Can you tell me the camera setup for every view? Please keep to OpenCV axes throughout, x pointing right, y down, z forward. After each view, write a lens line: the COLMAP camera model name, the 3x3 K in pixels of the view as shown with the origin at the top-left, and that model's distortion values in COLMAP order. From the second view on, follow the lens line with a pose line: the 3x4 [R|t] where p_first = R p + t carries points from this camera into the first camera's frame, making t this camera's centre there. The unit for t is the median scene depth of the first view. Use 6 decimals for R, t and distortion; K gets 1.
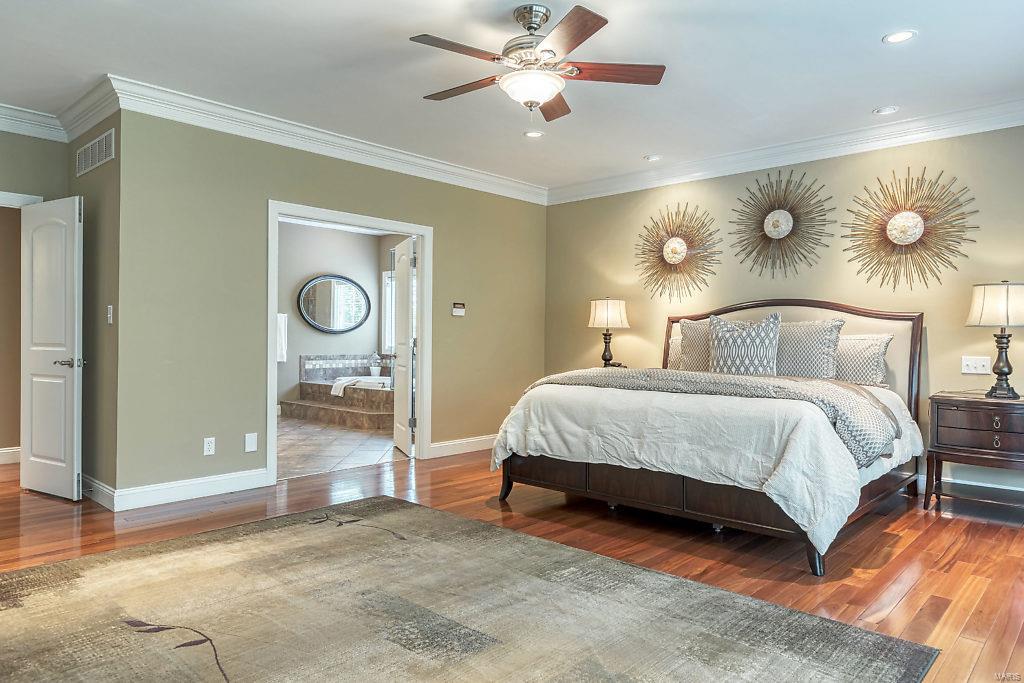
lens RADIAL K [[662.8, 0, 506.6], [0, 662.8, 342.9], [0, 0, 1]] dist [0.012273, 0.001874]
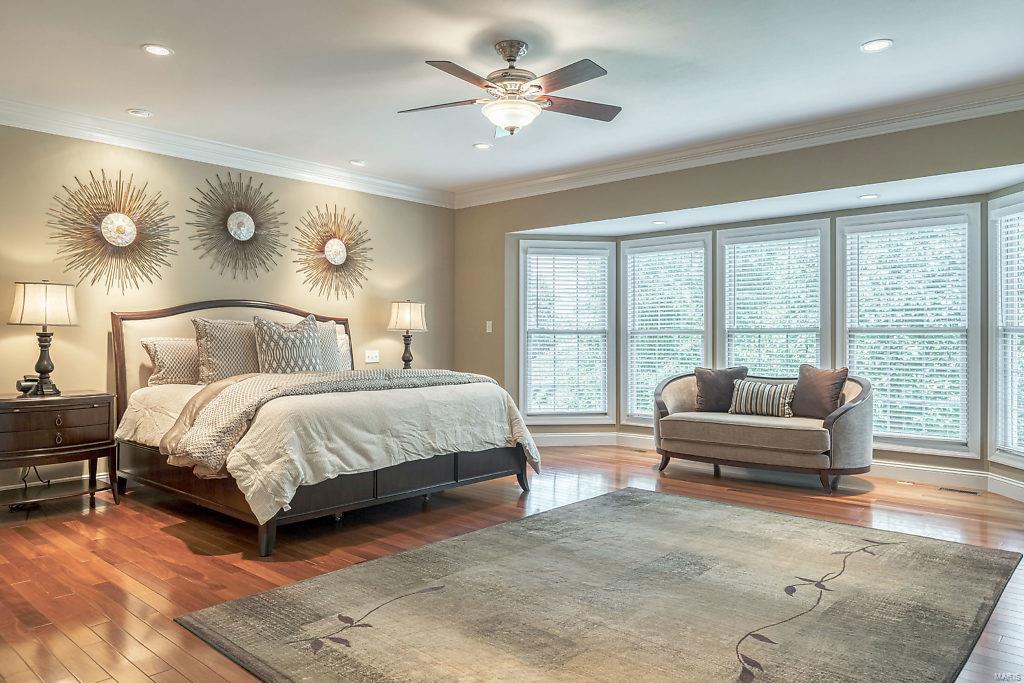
lens RADIAL K [[708.3, 0, 506.8], [0, 708.3, 340.1], [0, 0, 1]] dist [0.012871, 0.004032]
pose [[-0.017075, -0.009285, 0.999811, -0.773135], [0.008644, 0.999918, 0.009434, -0.012954], [-0.999817, 0.008803, -0.016993, 0.698038]]
